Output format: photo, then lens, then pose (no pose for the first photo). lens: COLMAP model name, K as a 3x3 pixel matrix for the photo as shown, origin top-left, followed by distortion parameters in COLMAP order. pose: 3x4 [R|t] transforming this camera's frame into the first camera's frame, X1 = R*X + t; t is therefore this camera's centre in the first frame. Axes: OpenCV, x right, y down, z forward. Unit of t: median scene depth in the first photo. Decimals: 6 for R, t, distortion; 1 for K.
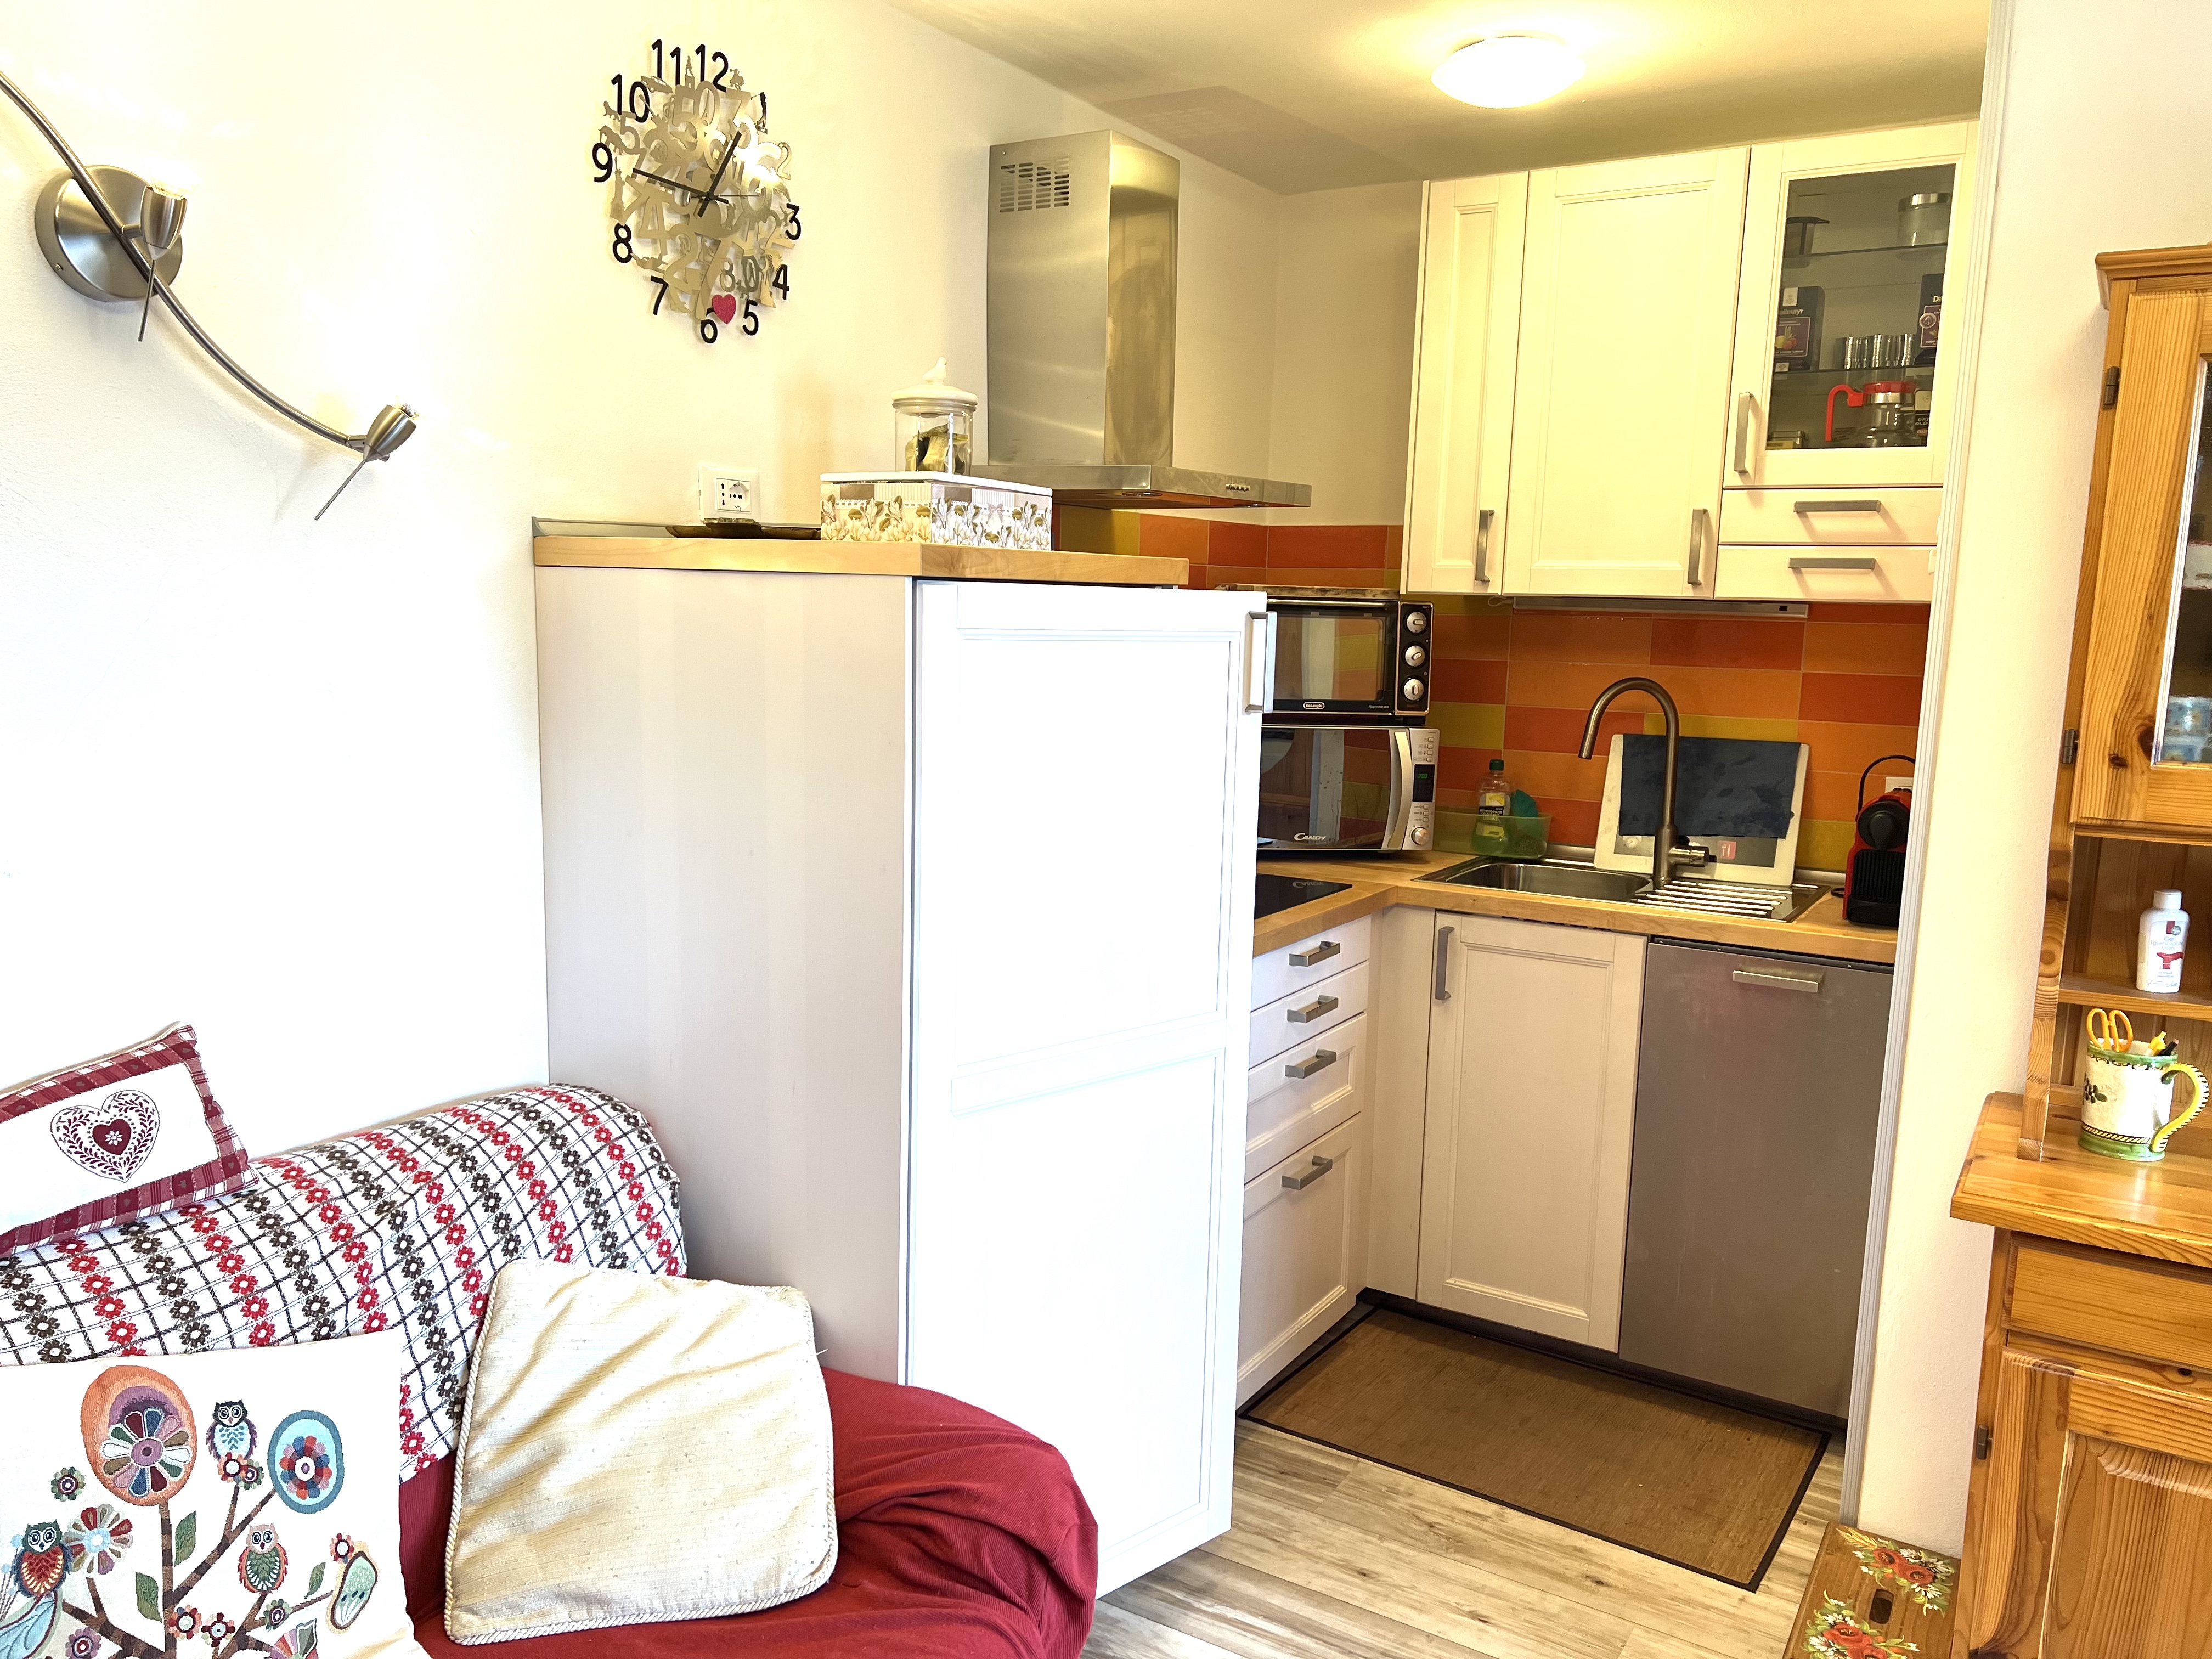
lens RADIAL K [[1649.0, 0, 1110.9], [0, 1649.0, 855.2], [0, 0, 1]] dist [0.055969, -0.073353]
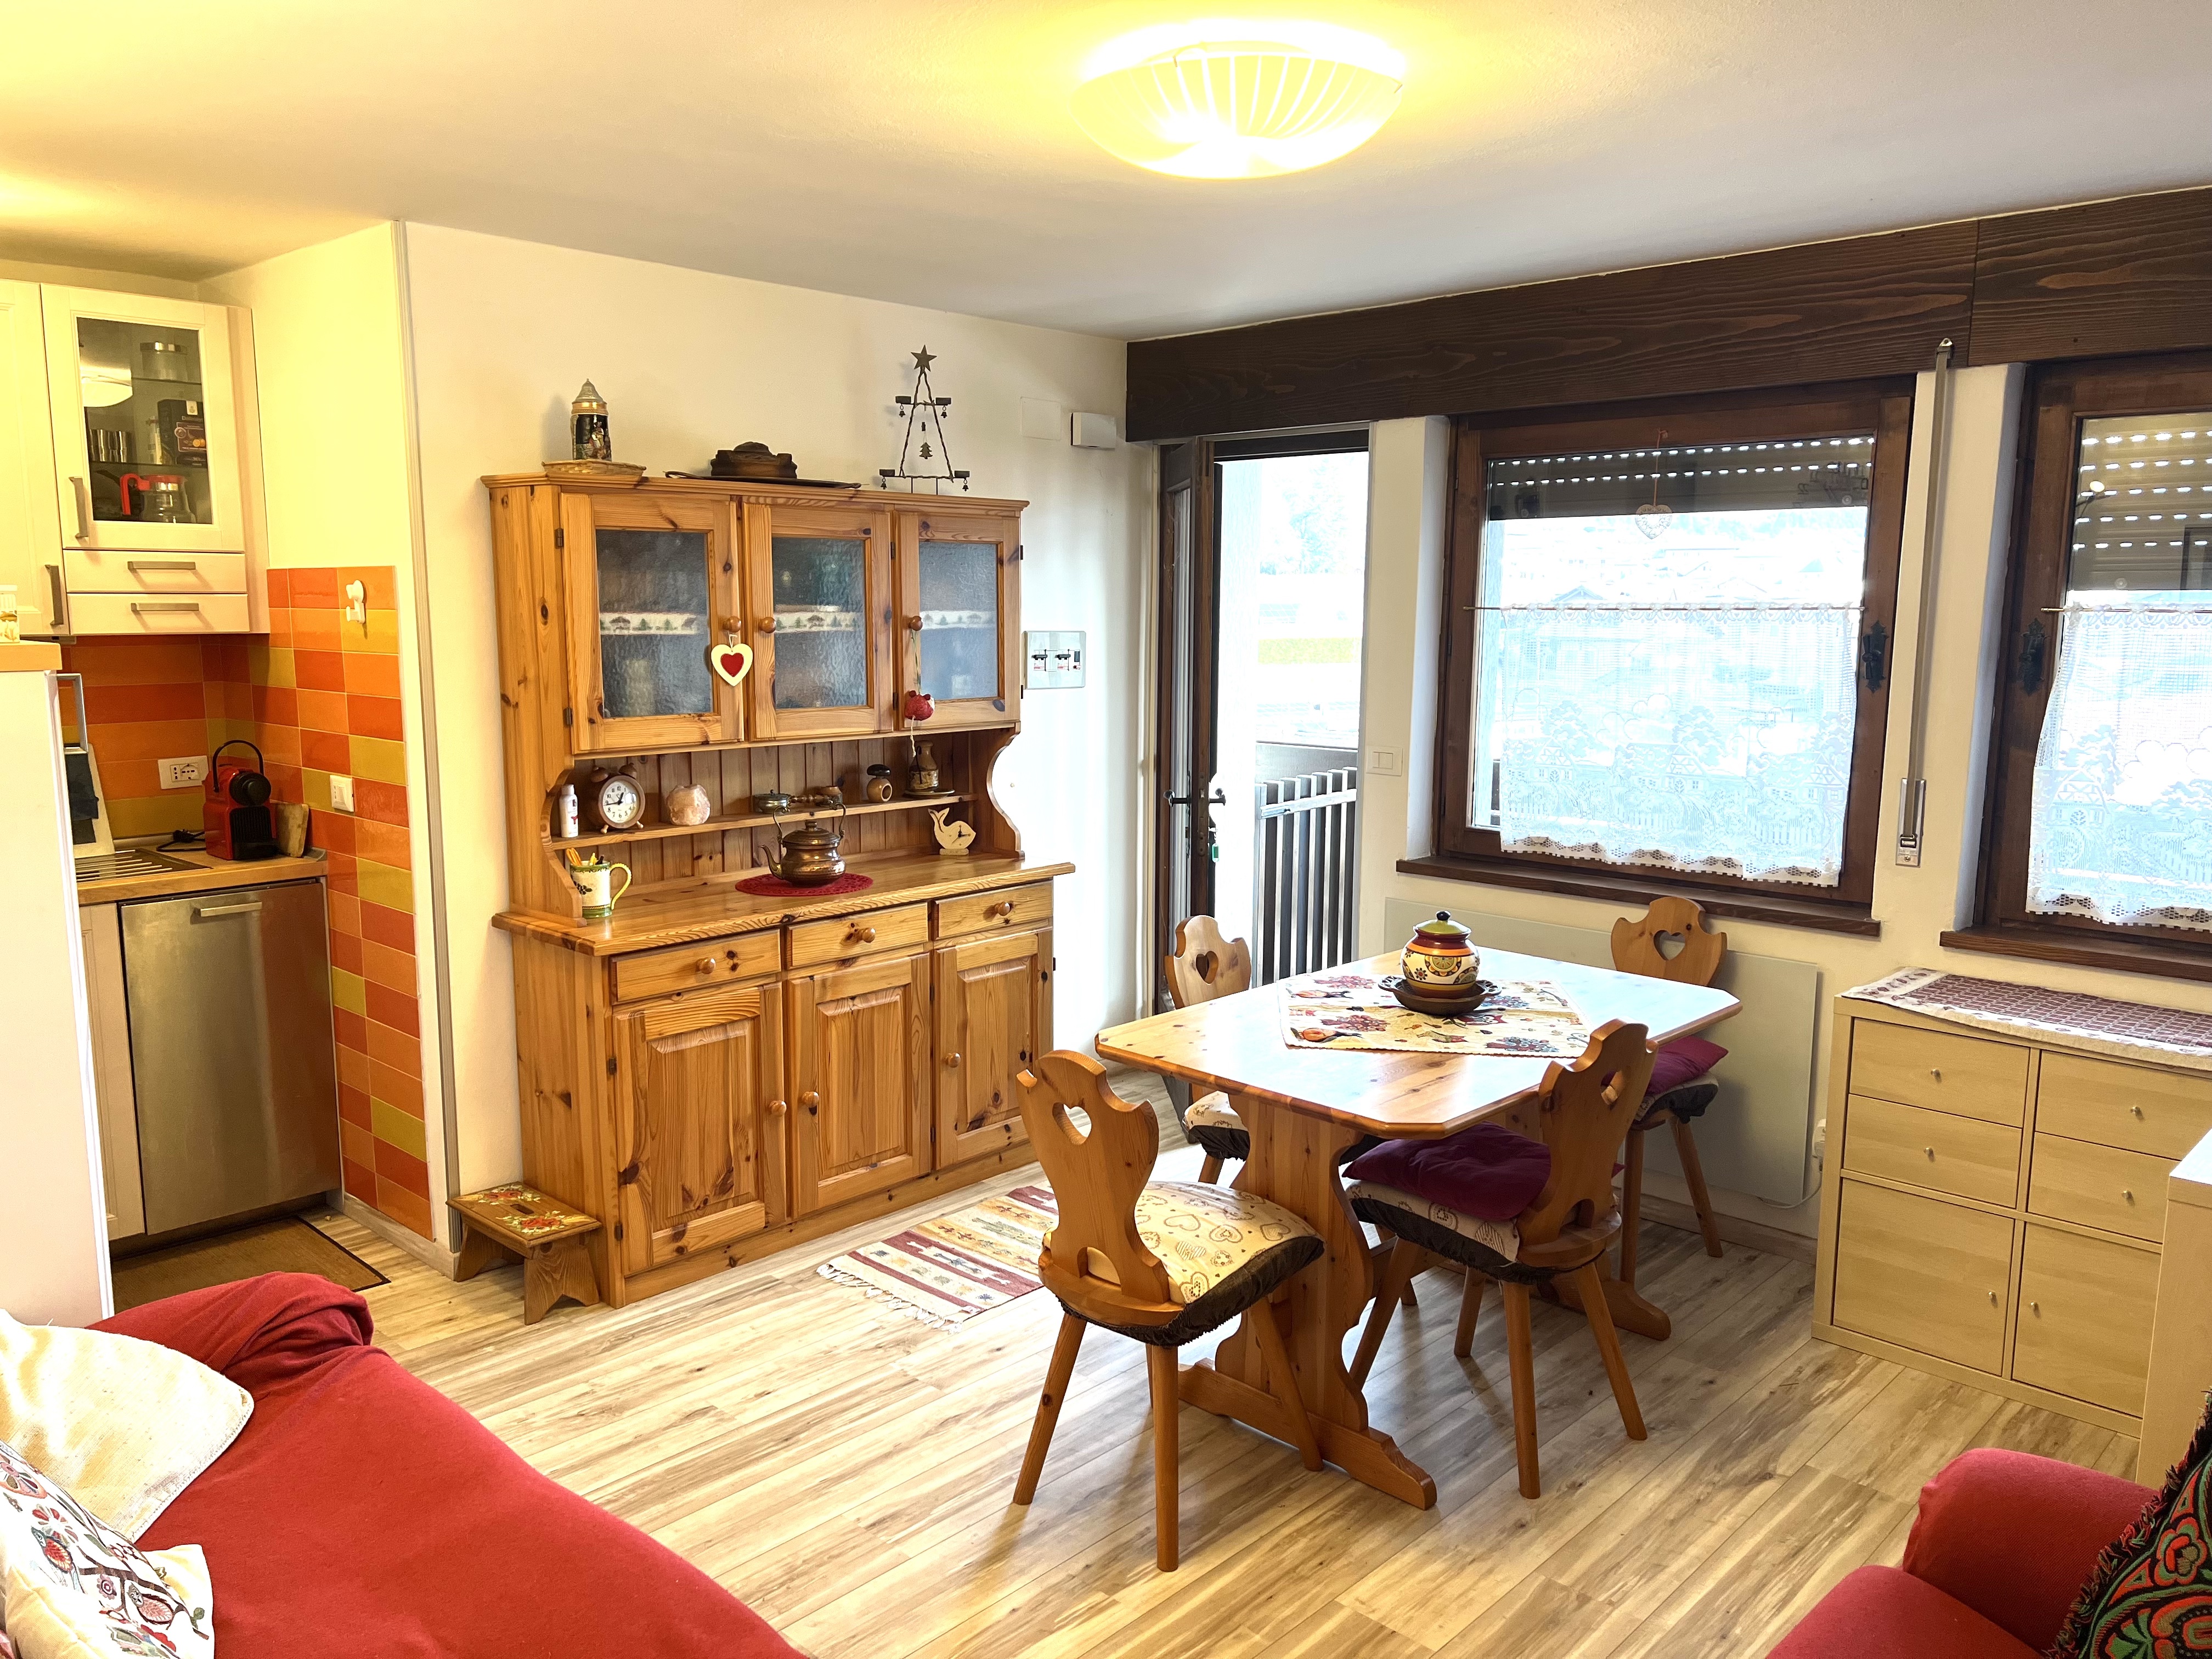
lens RADIAL K [[1649.0, 0, 1110.9], [0, 1649.0, 855.2], [0, 0, 1]] dist [0.055969, -0.073353]
pose [[0.199249, -0.178398, 0.963574, -1.191608], [0.152909, 0.976905, 0.149247, -0.096133], [-0.967946, 0.117601, 0.221926, -0.047015]]
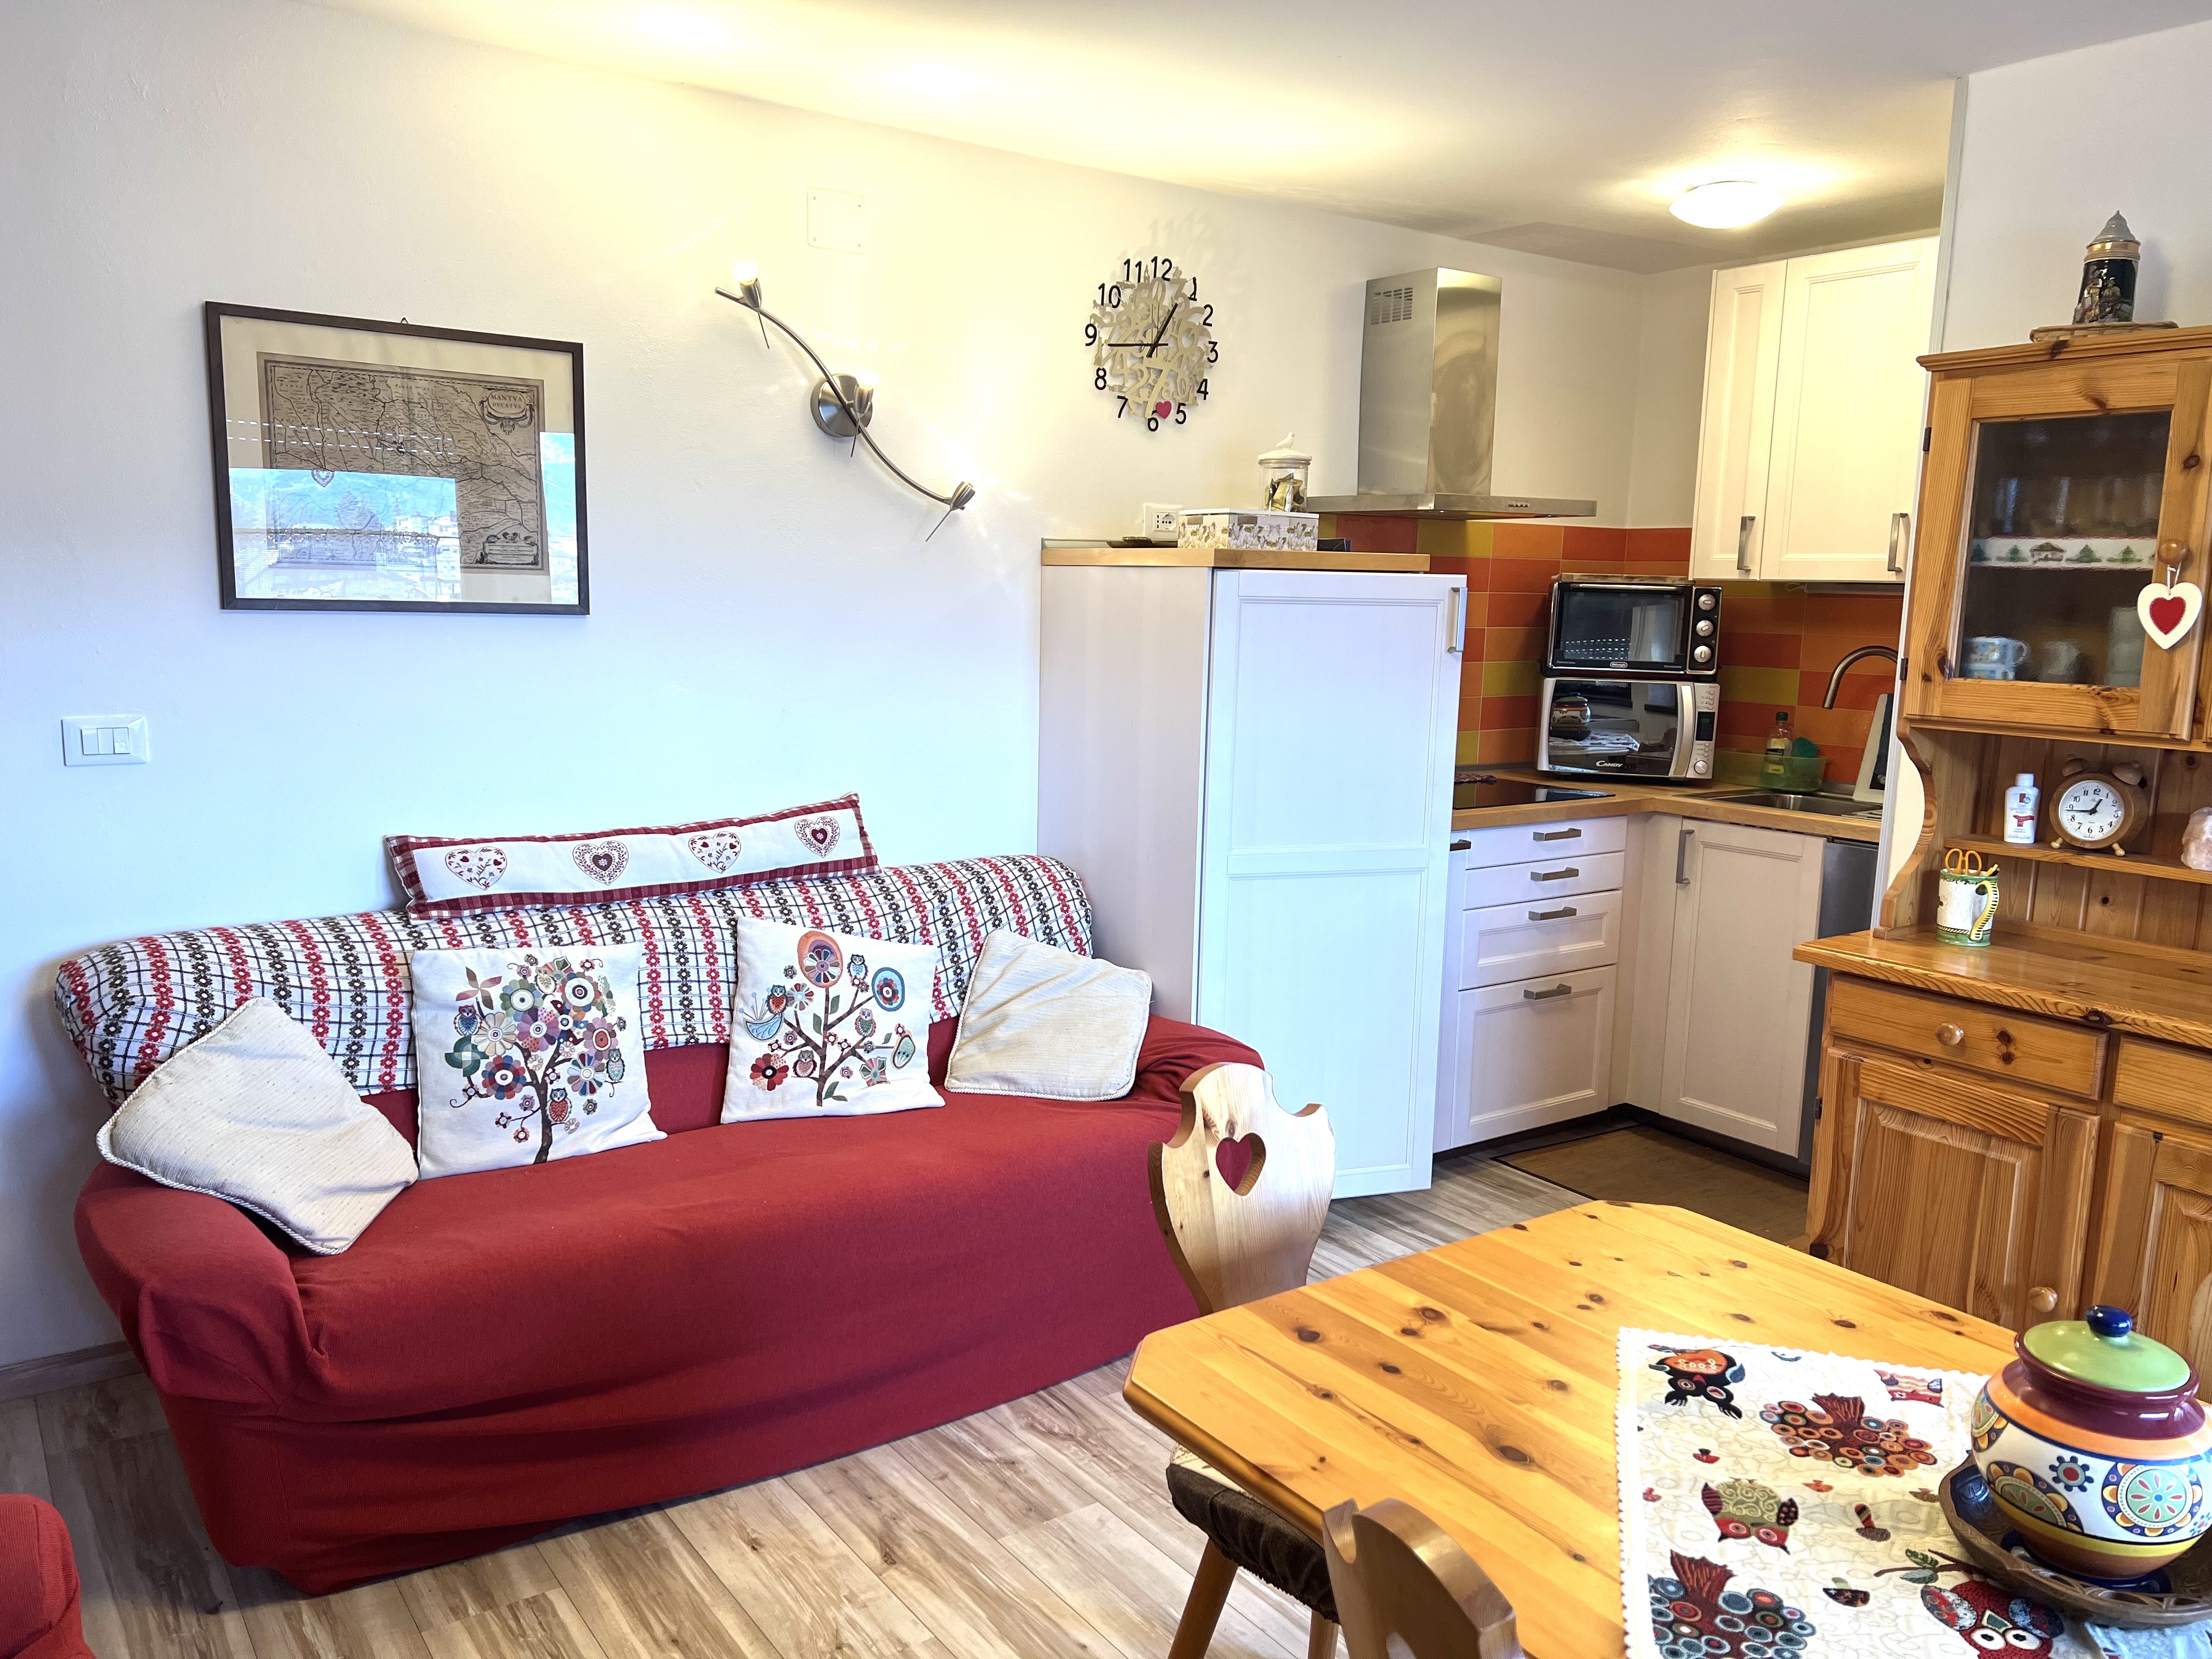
lens RADIAL K [[1642.6, 0, 1093.5], [0, 1642.6, 858.5], [0, 0, 1]] dist [0.093175, -0.149974]
pose [[0.919270, 0.061351, -0.388818, 0.477161], [-0.061790, 0.998024, 0.011388, 0.136516], [0.388748, 0.013556, 0.921244, -0.704132]]
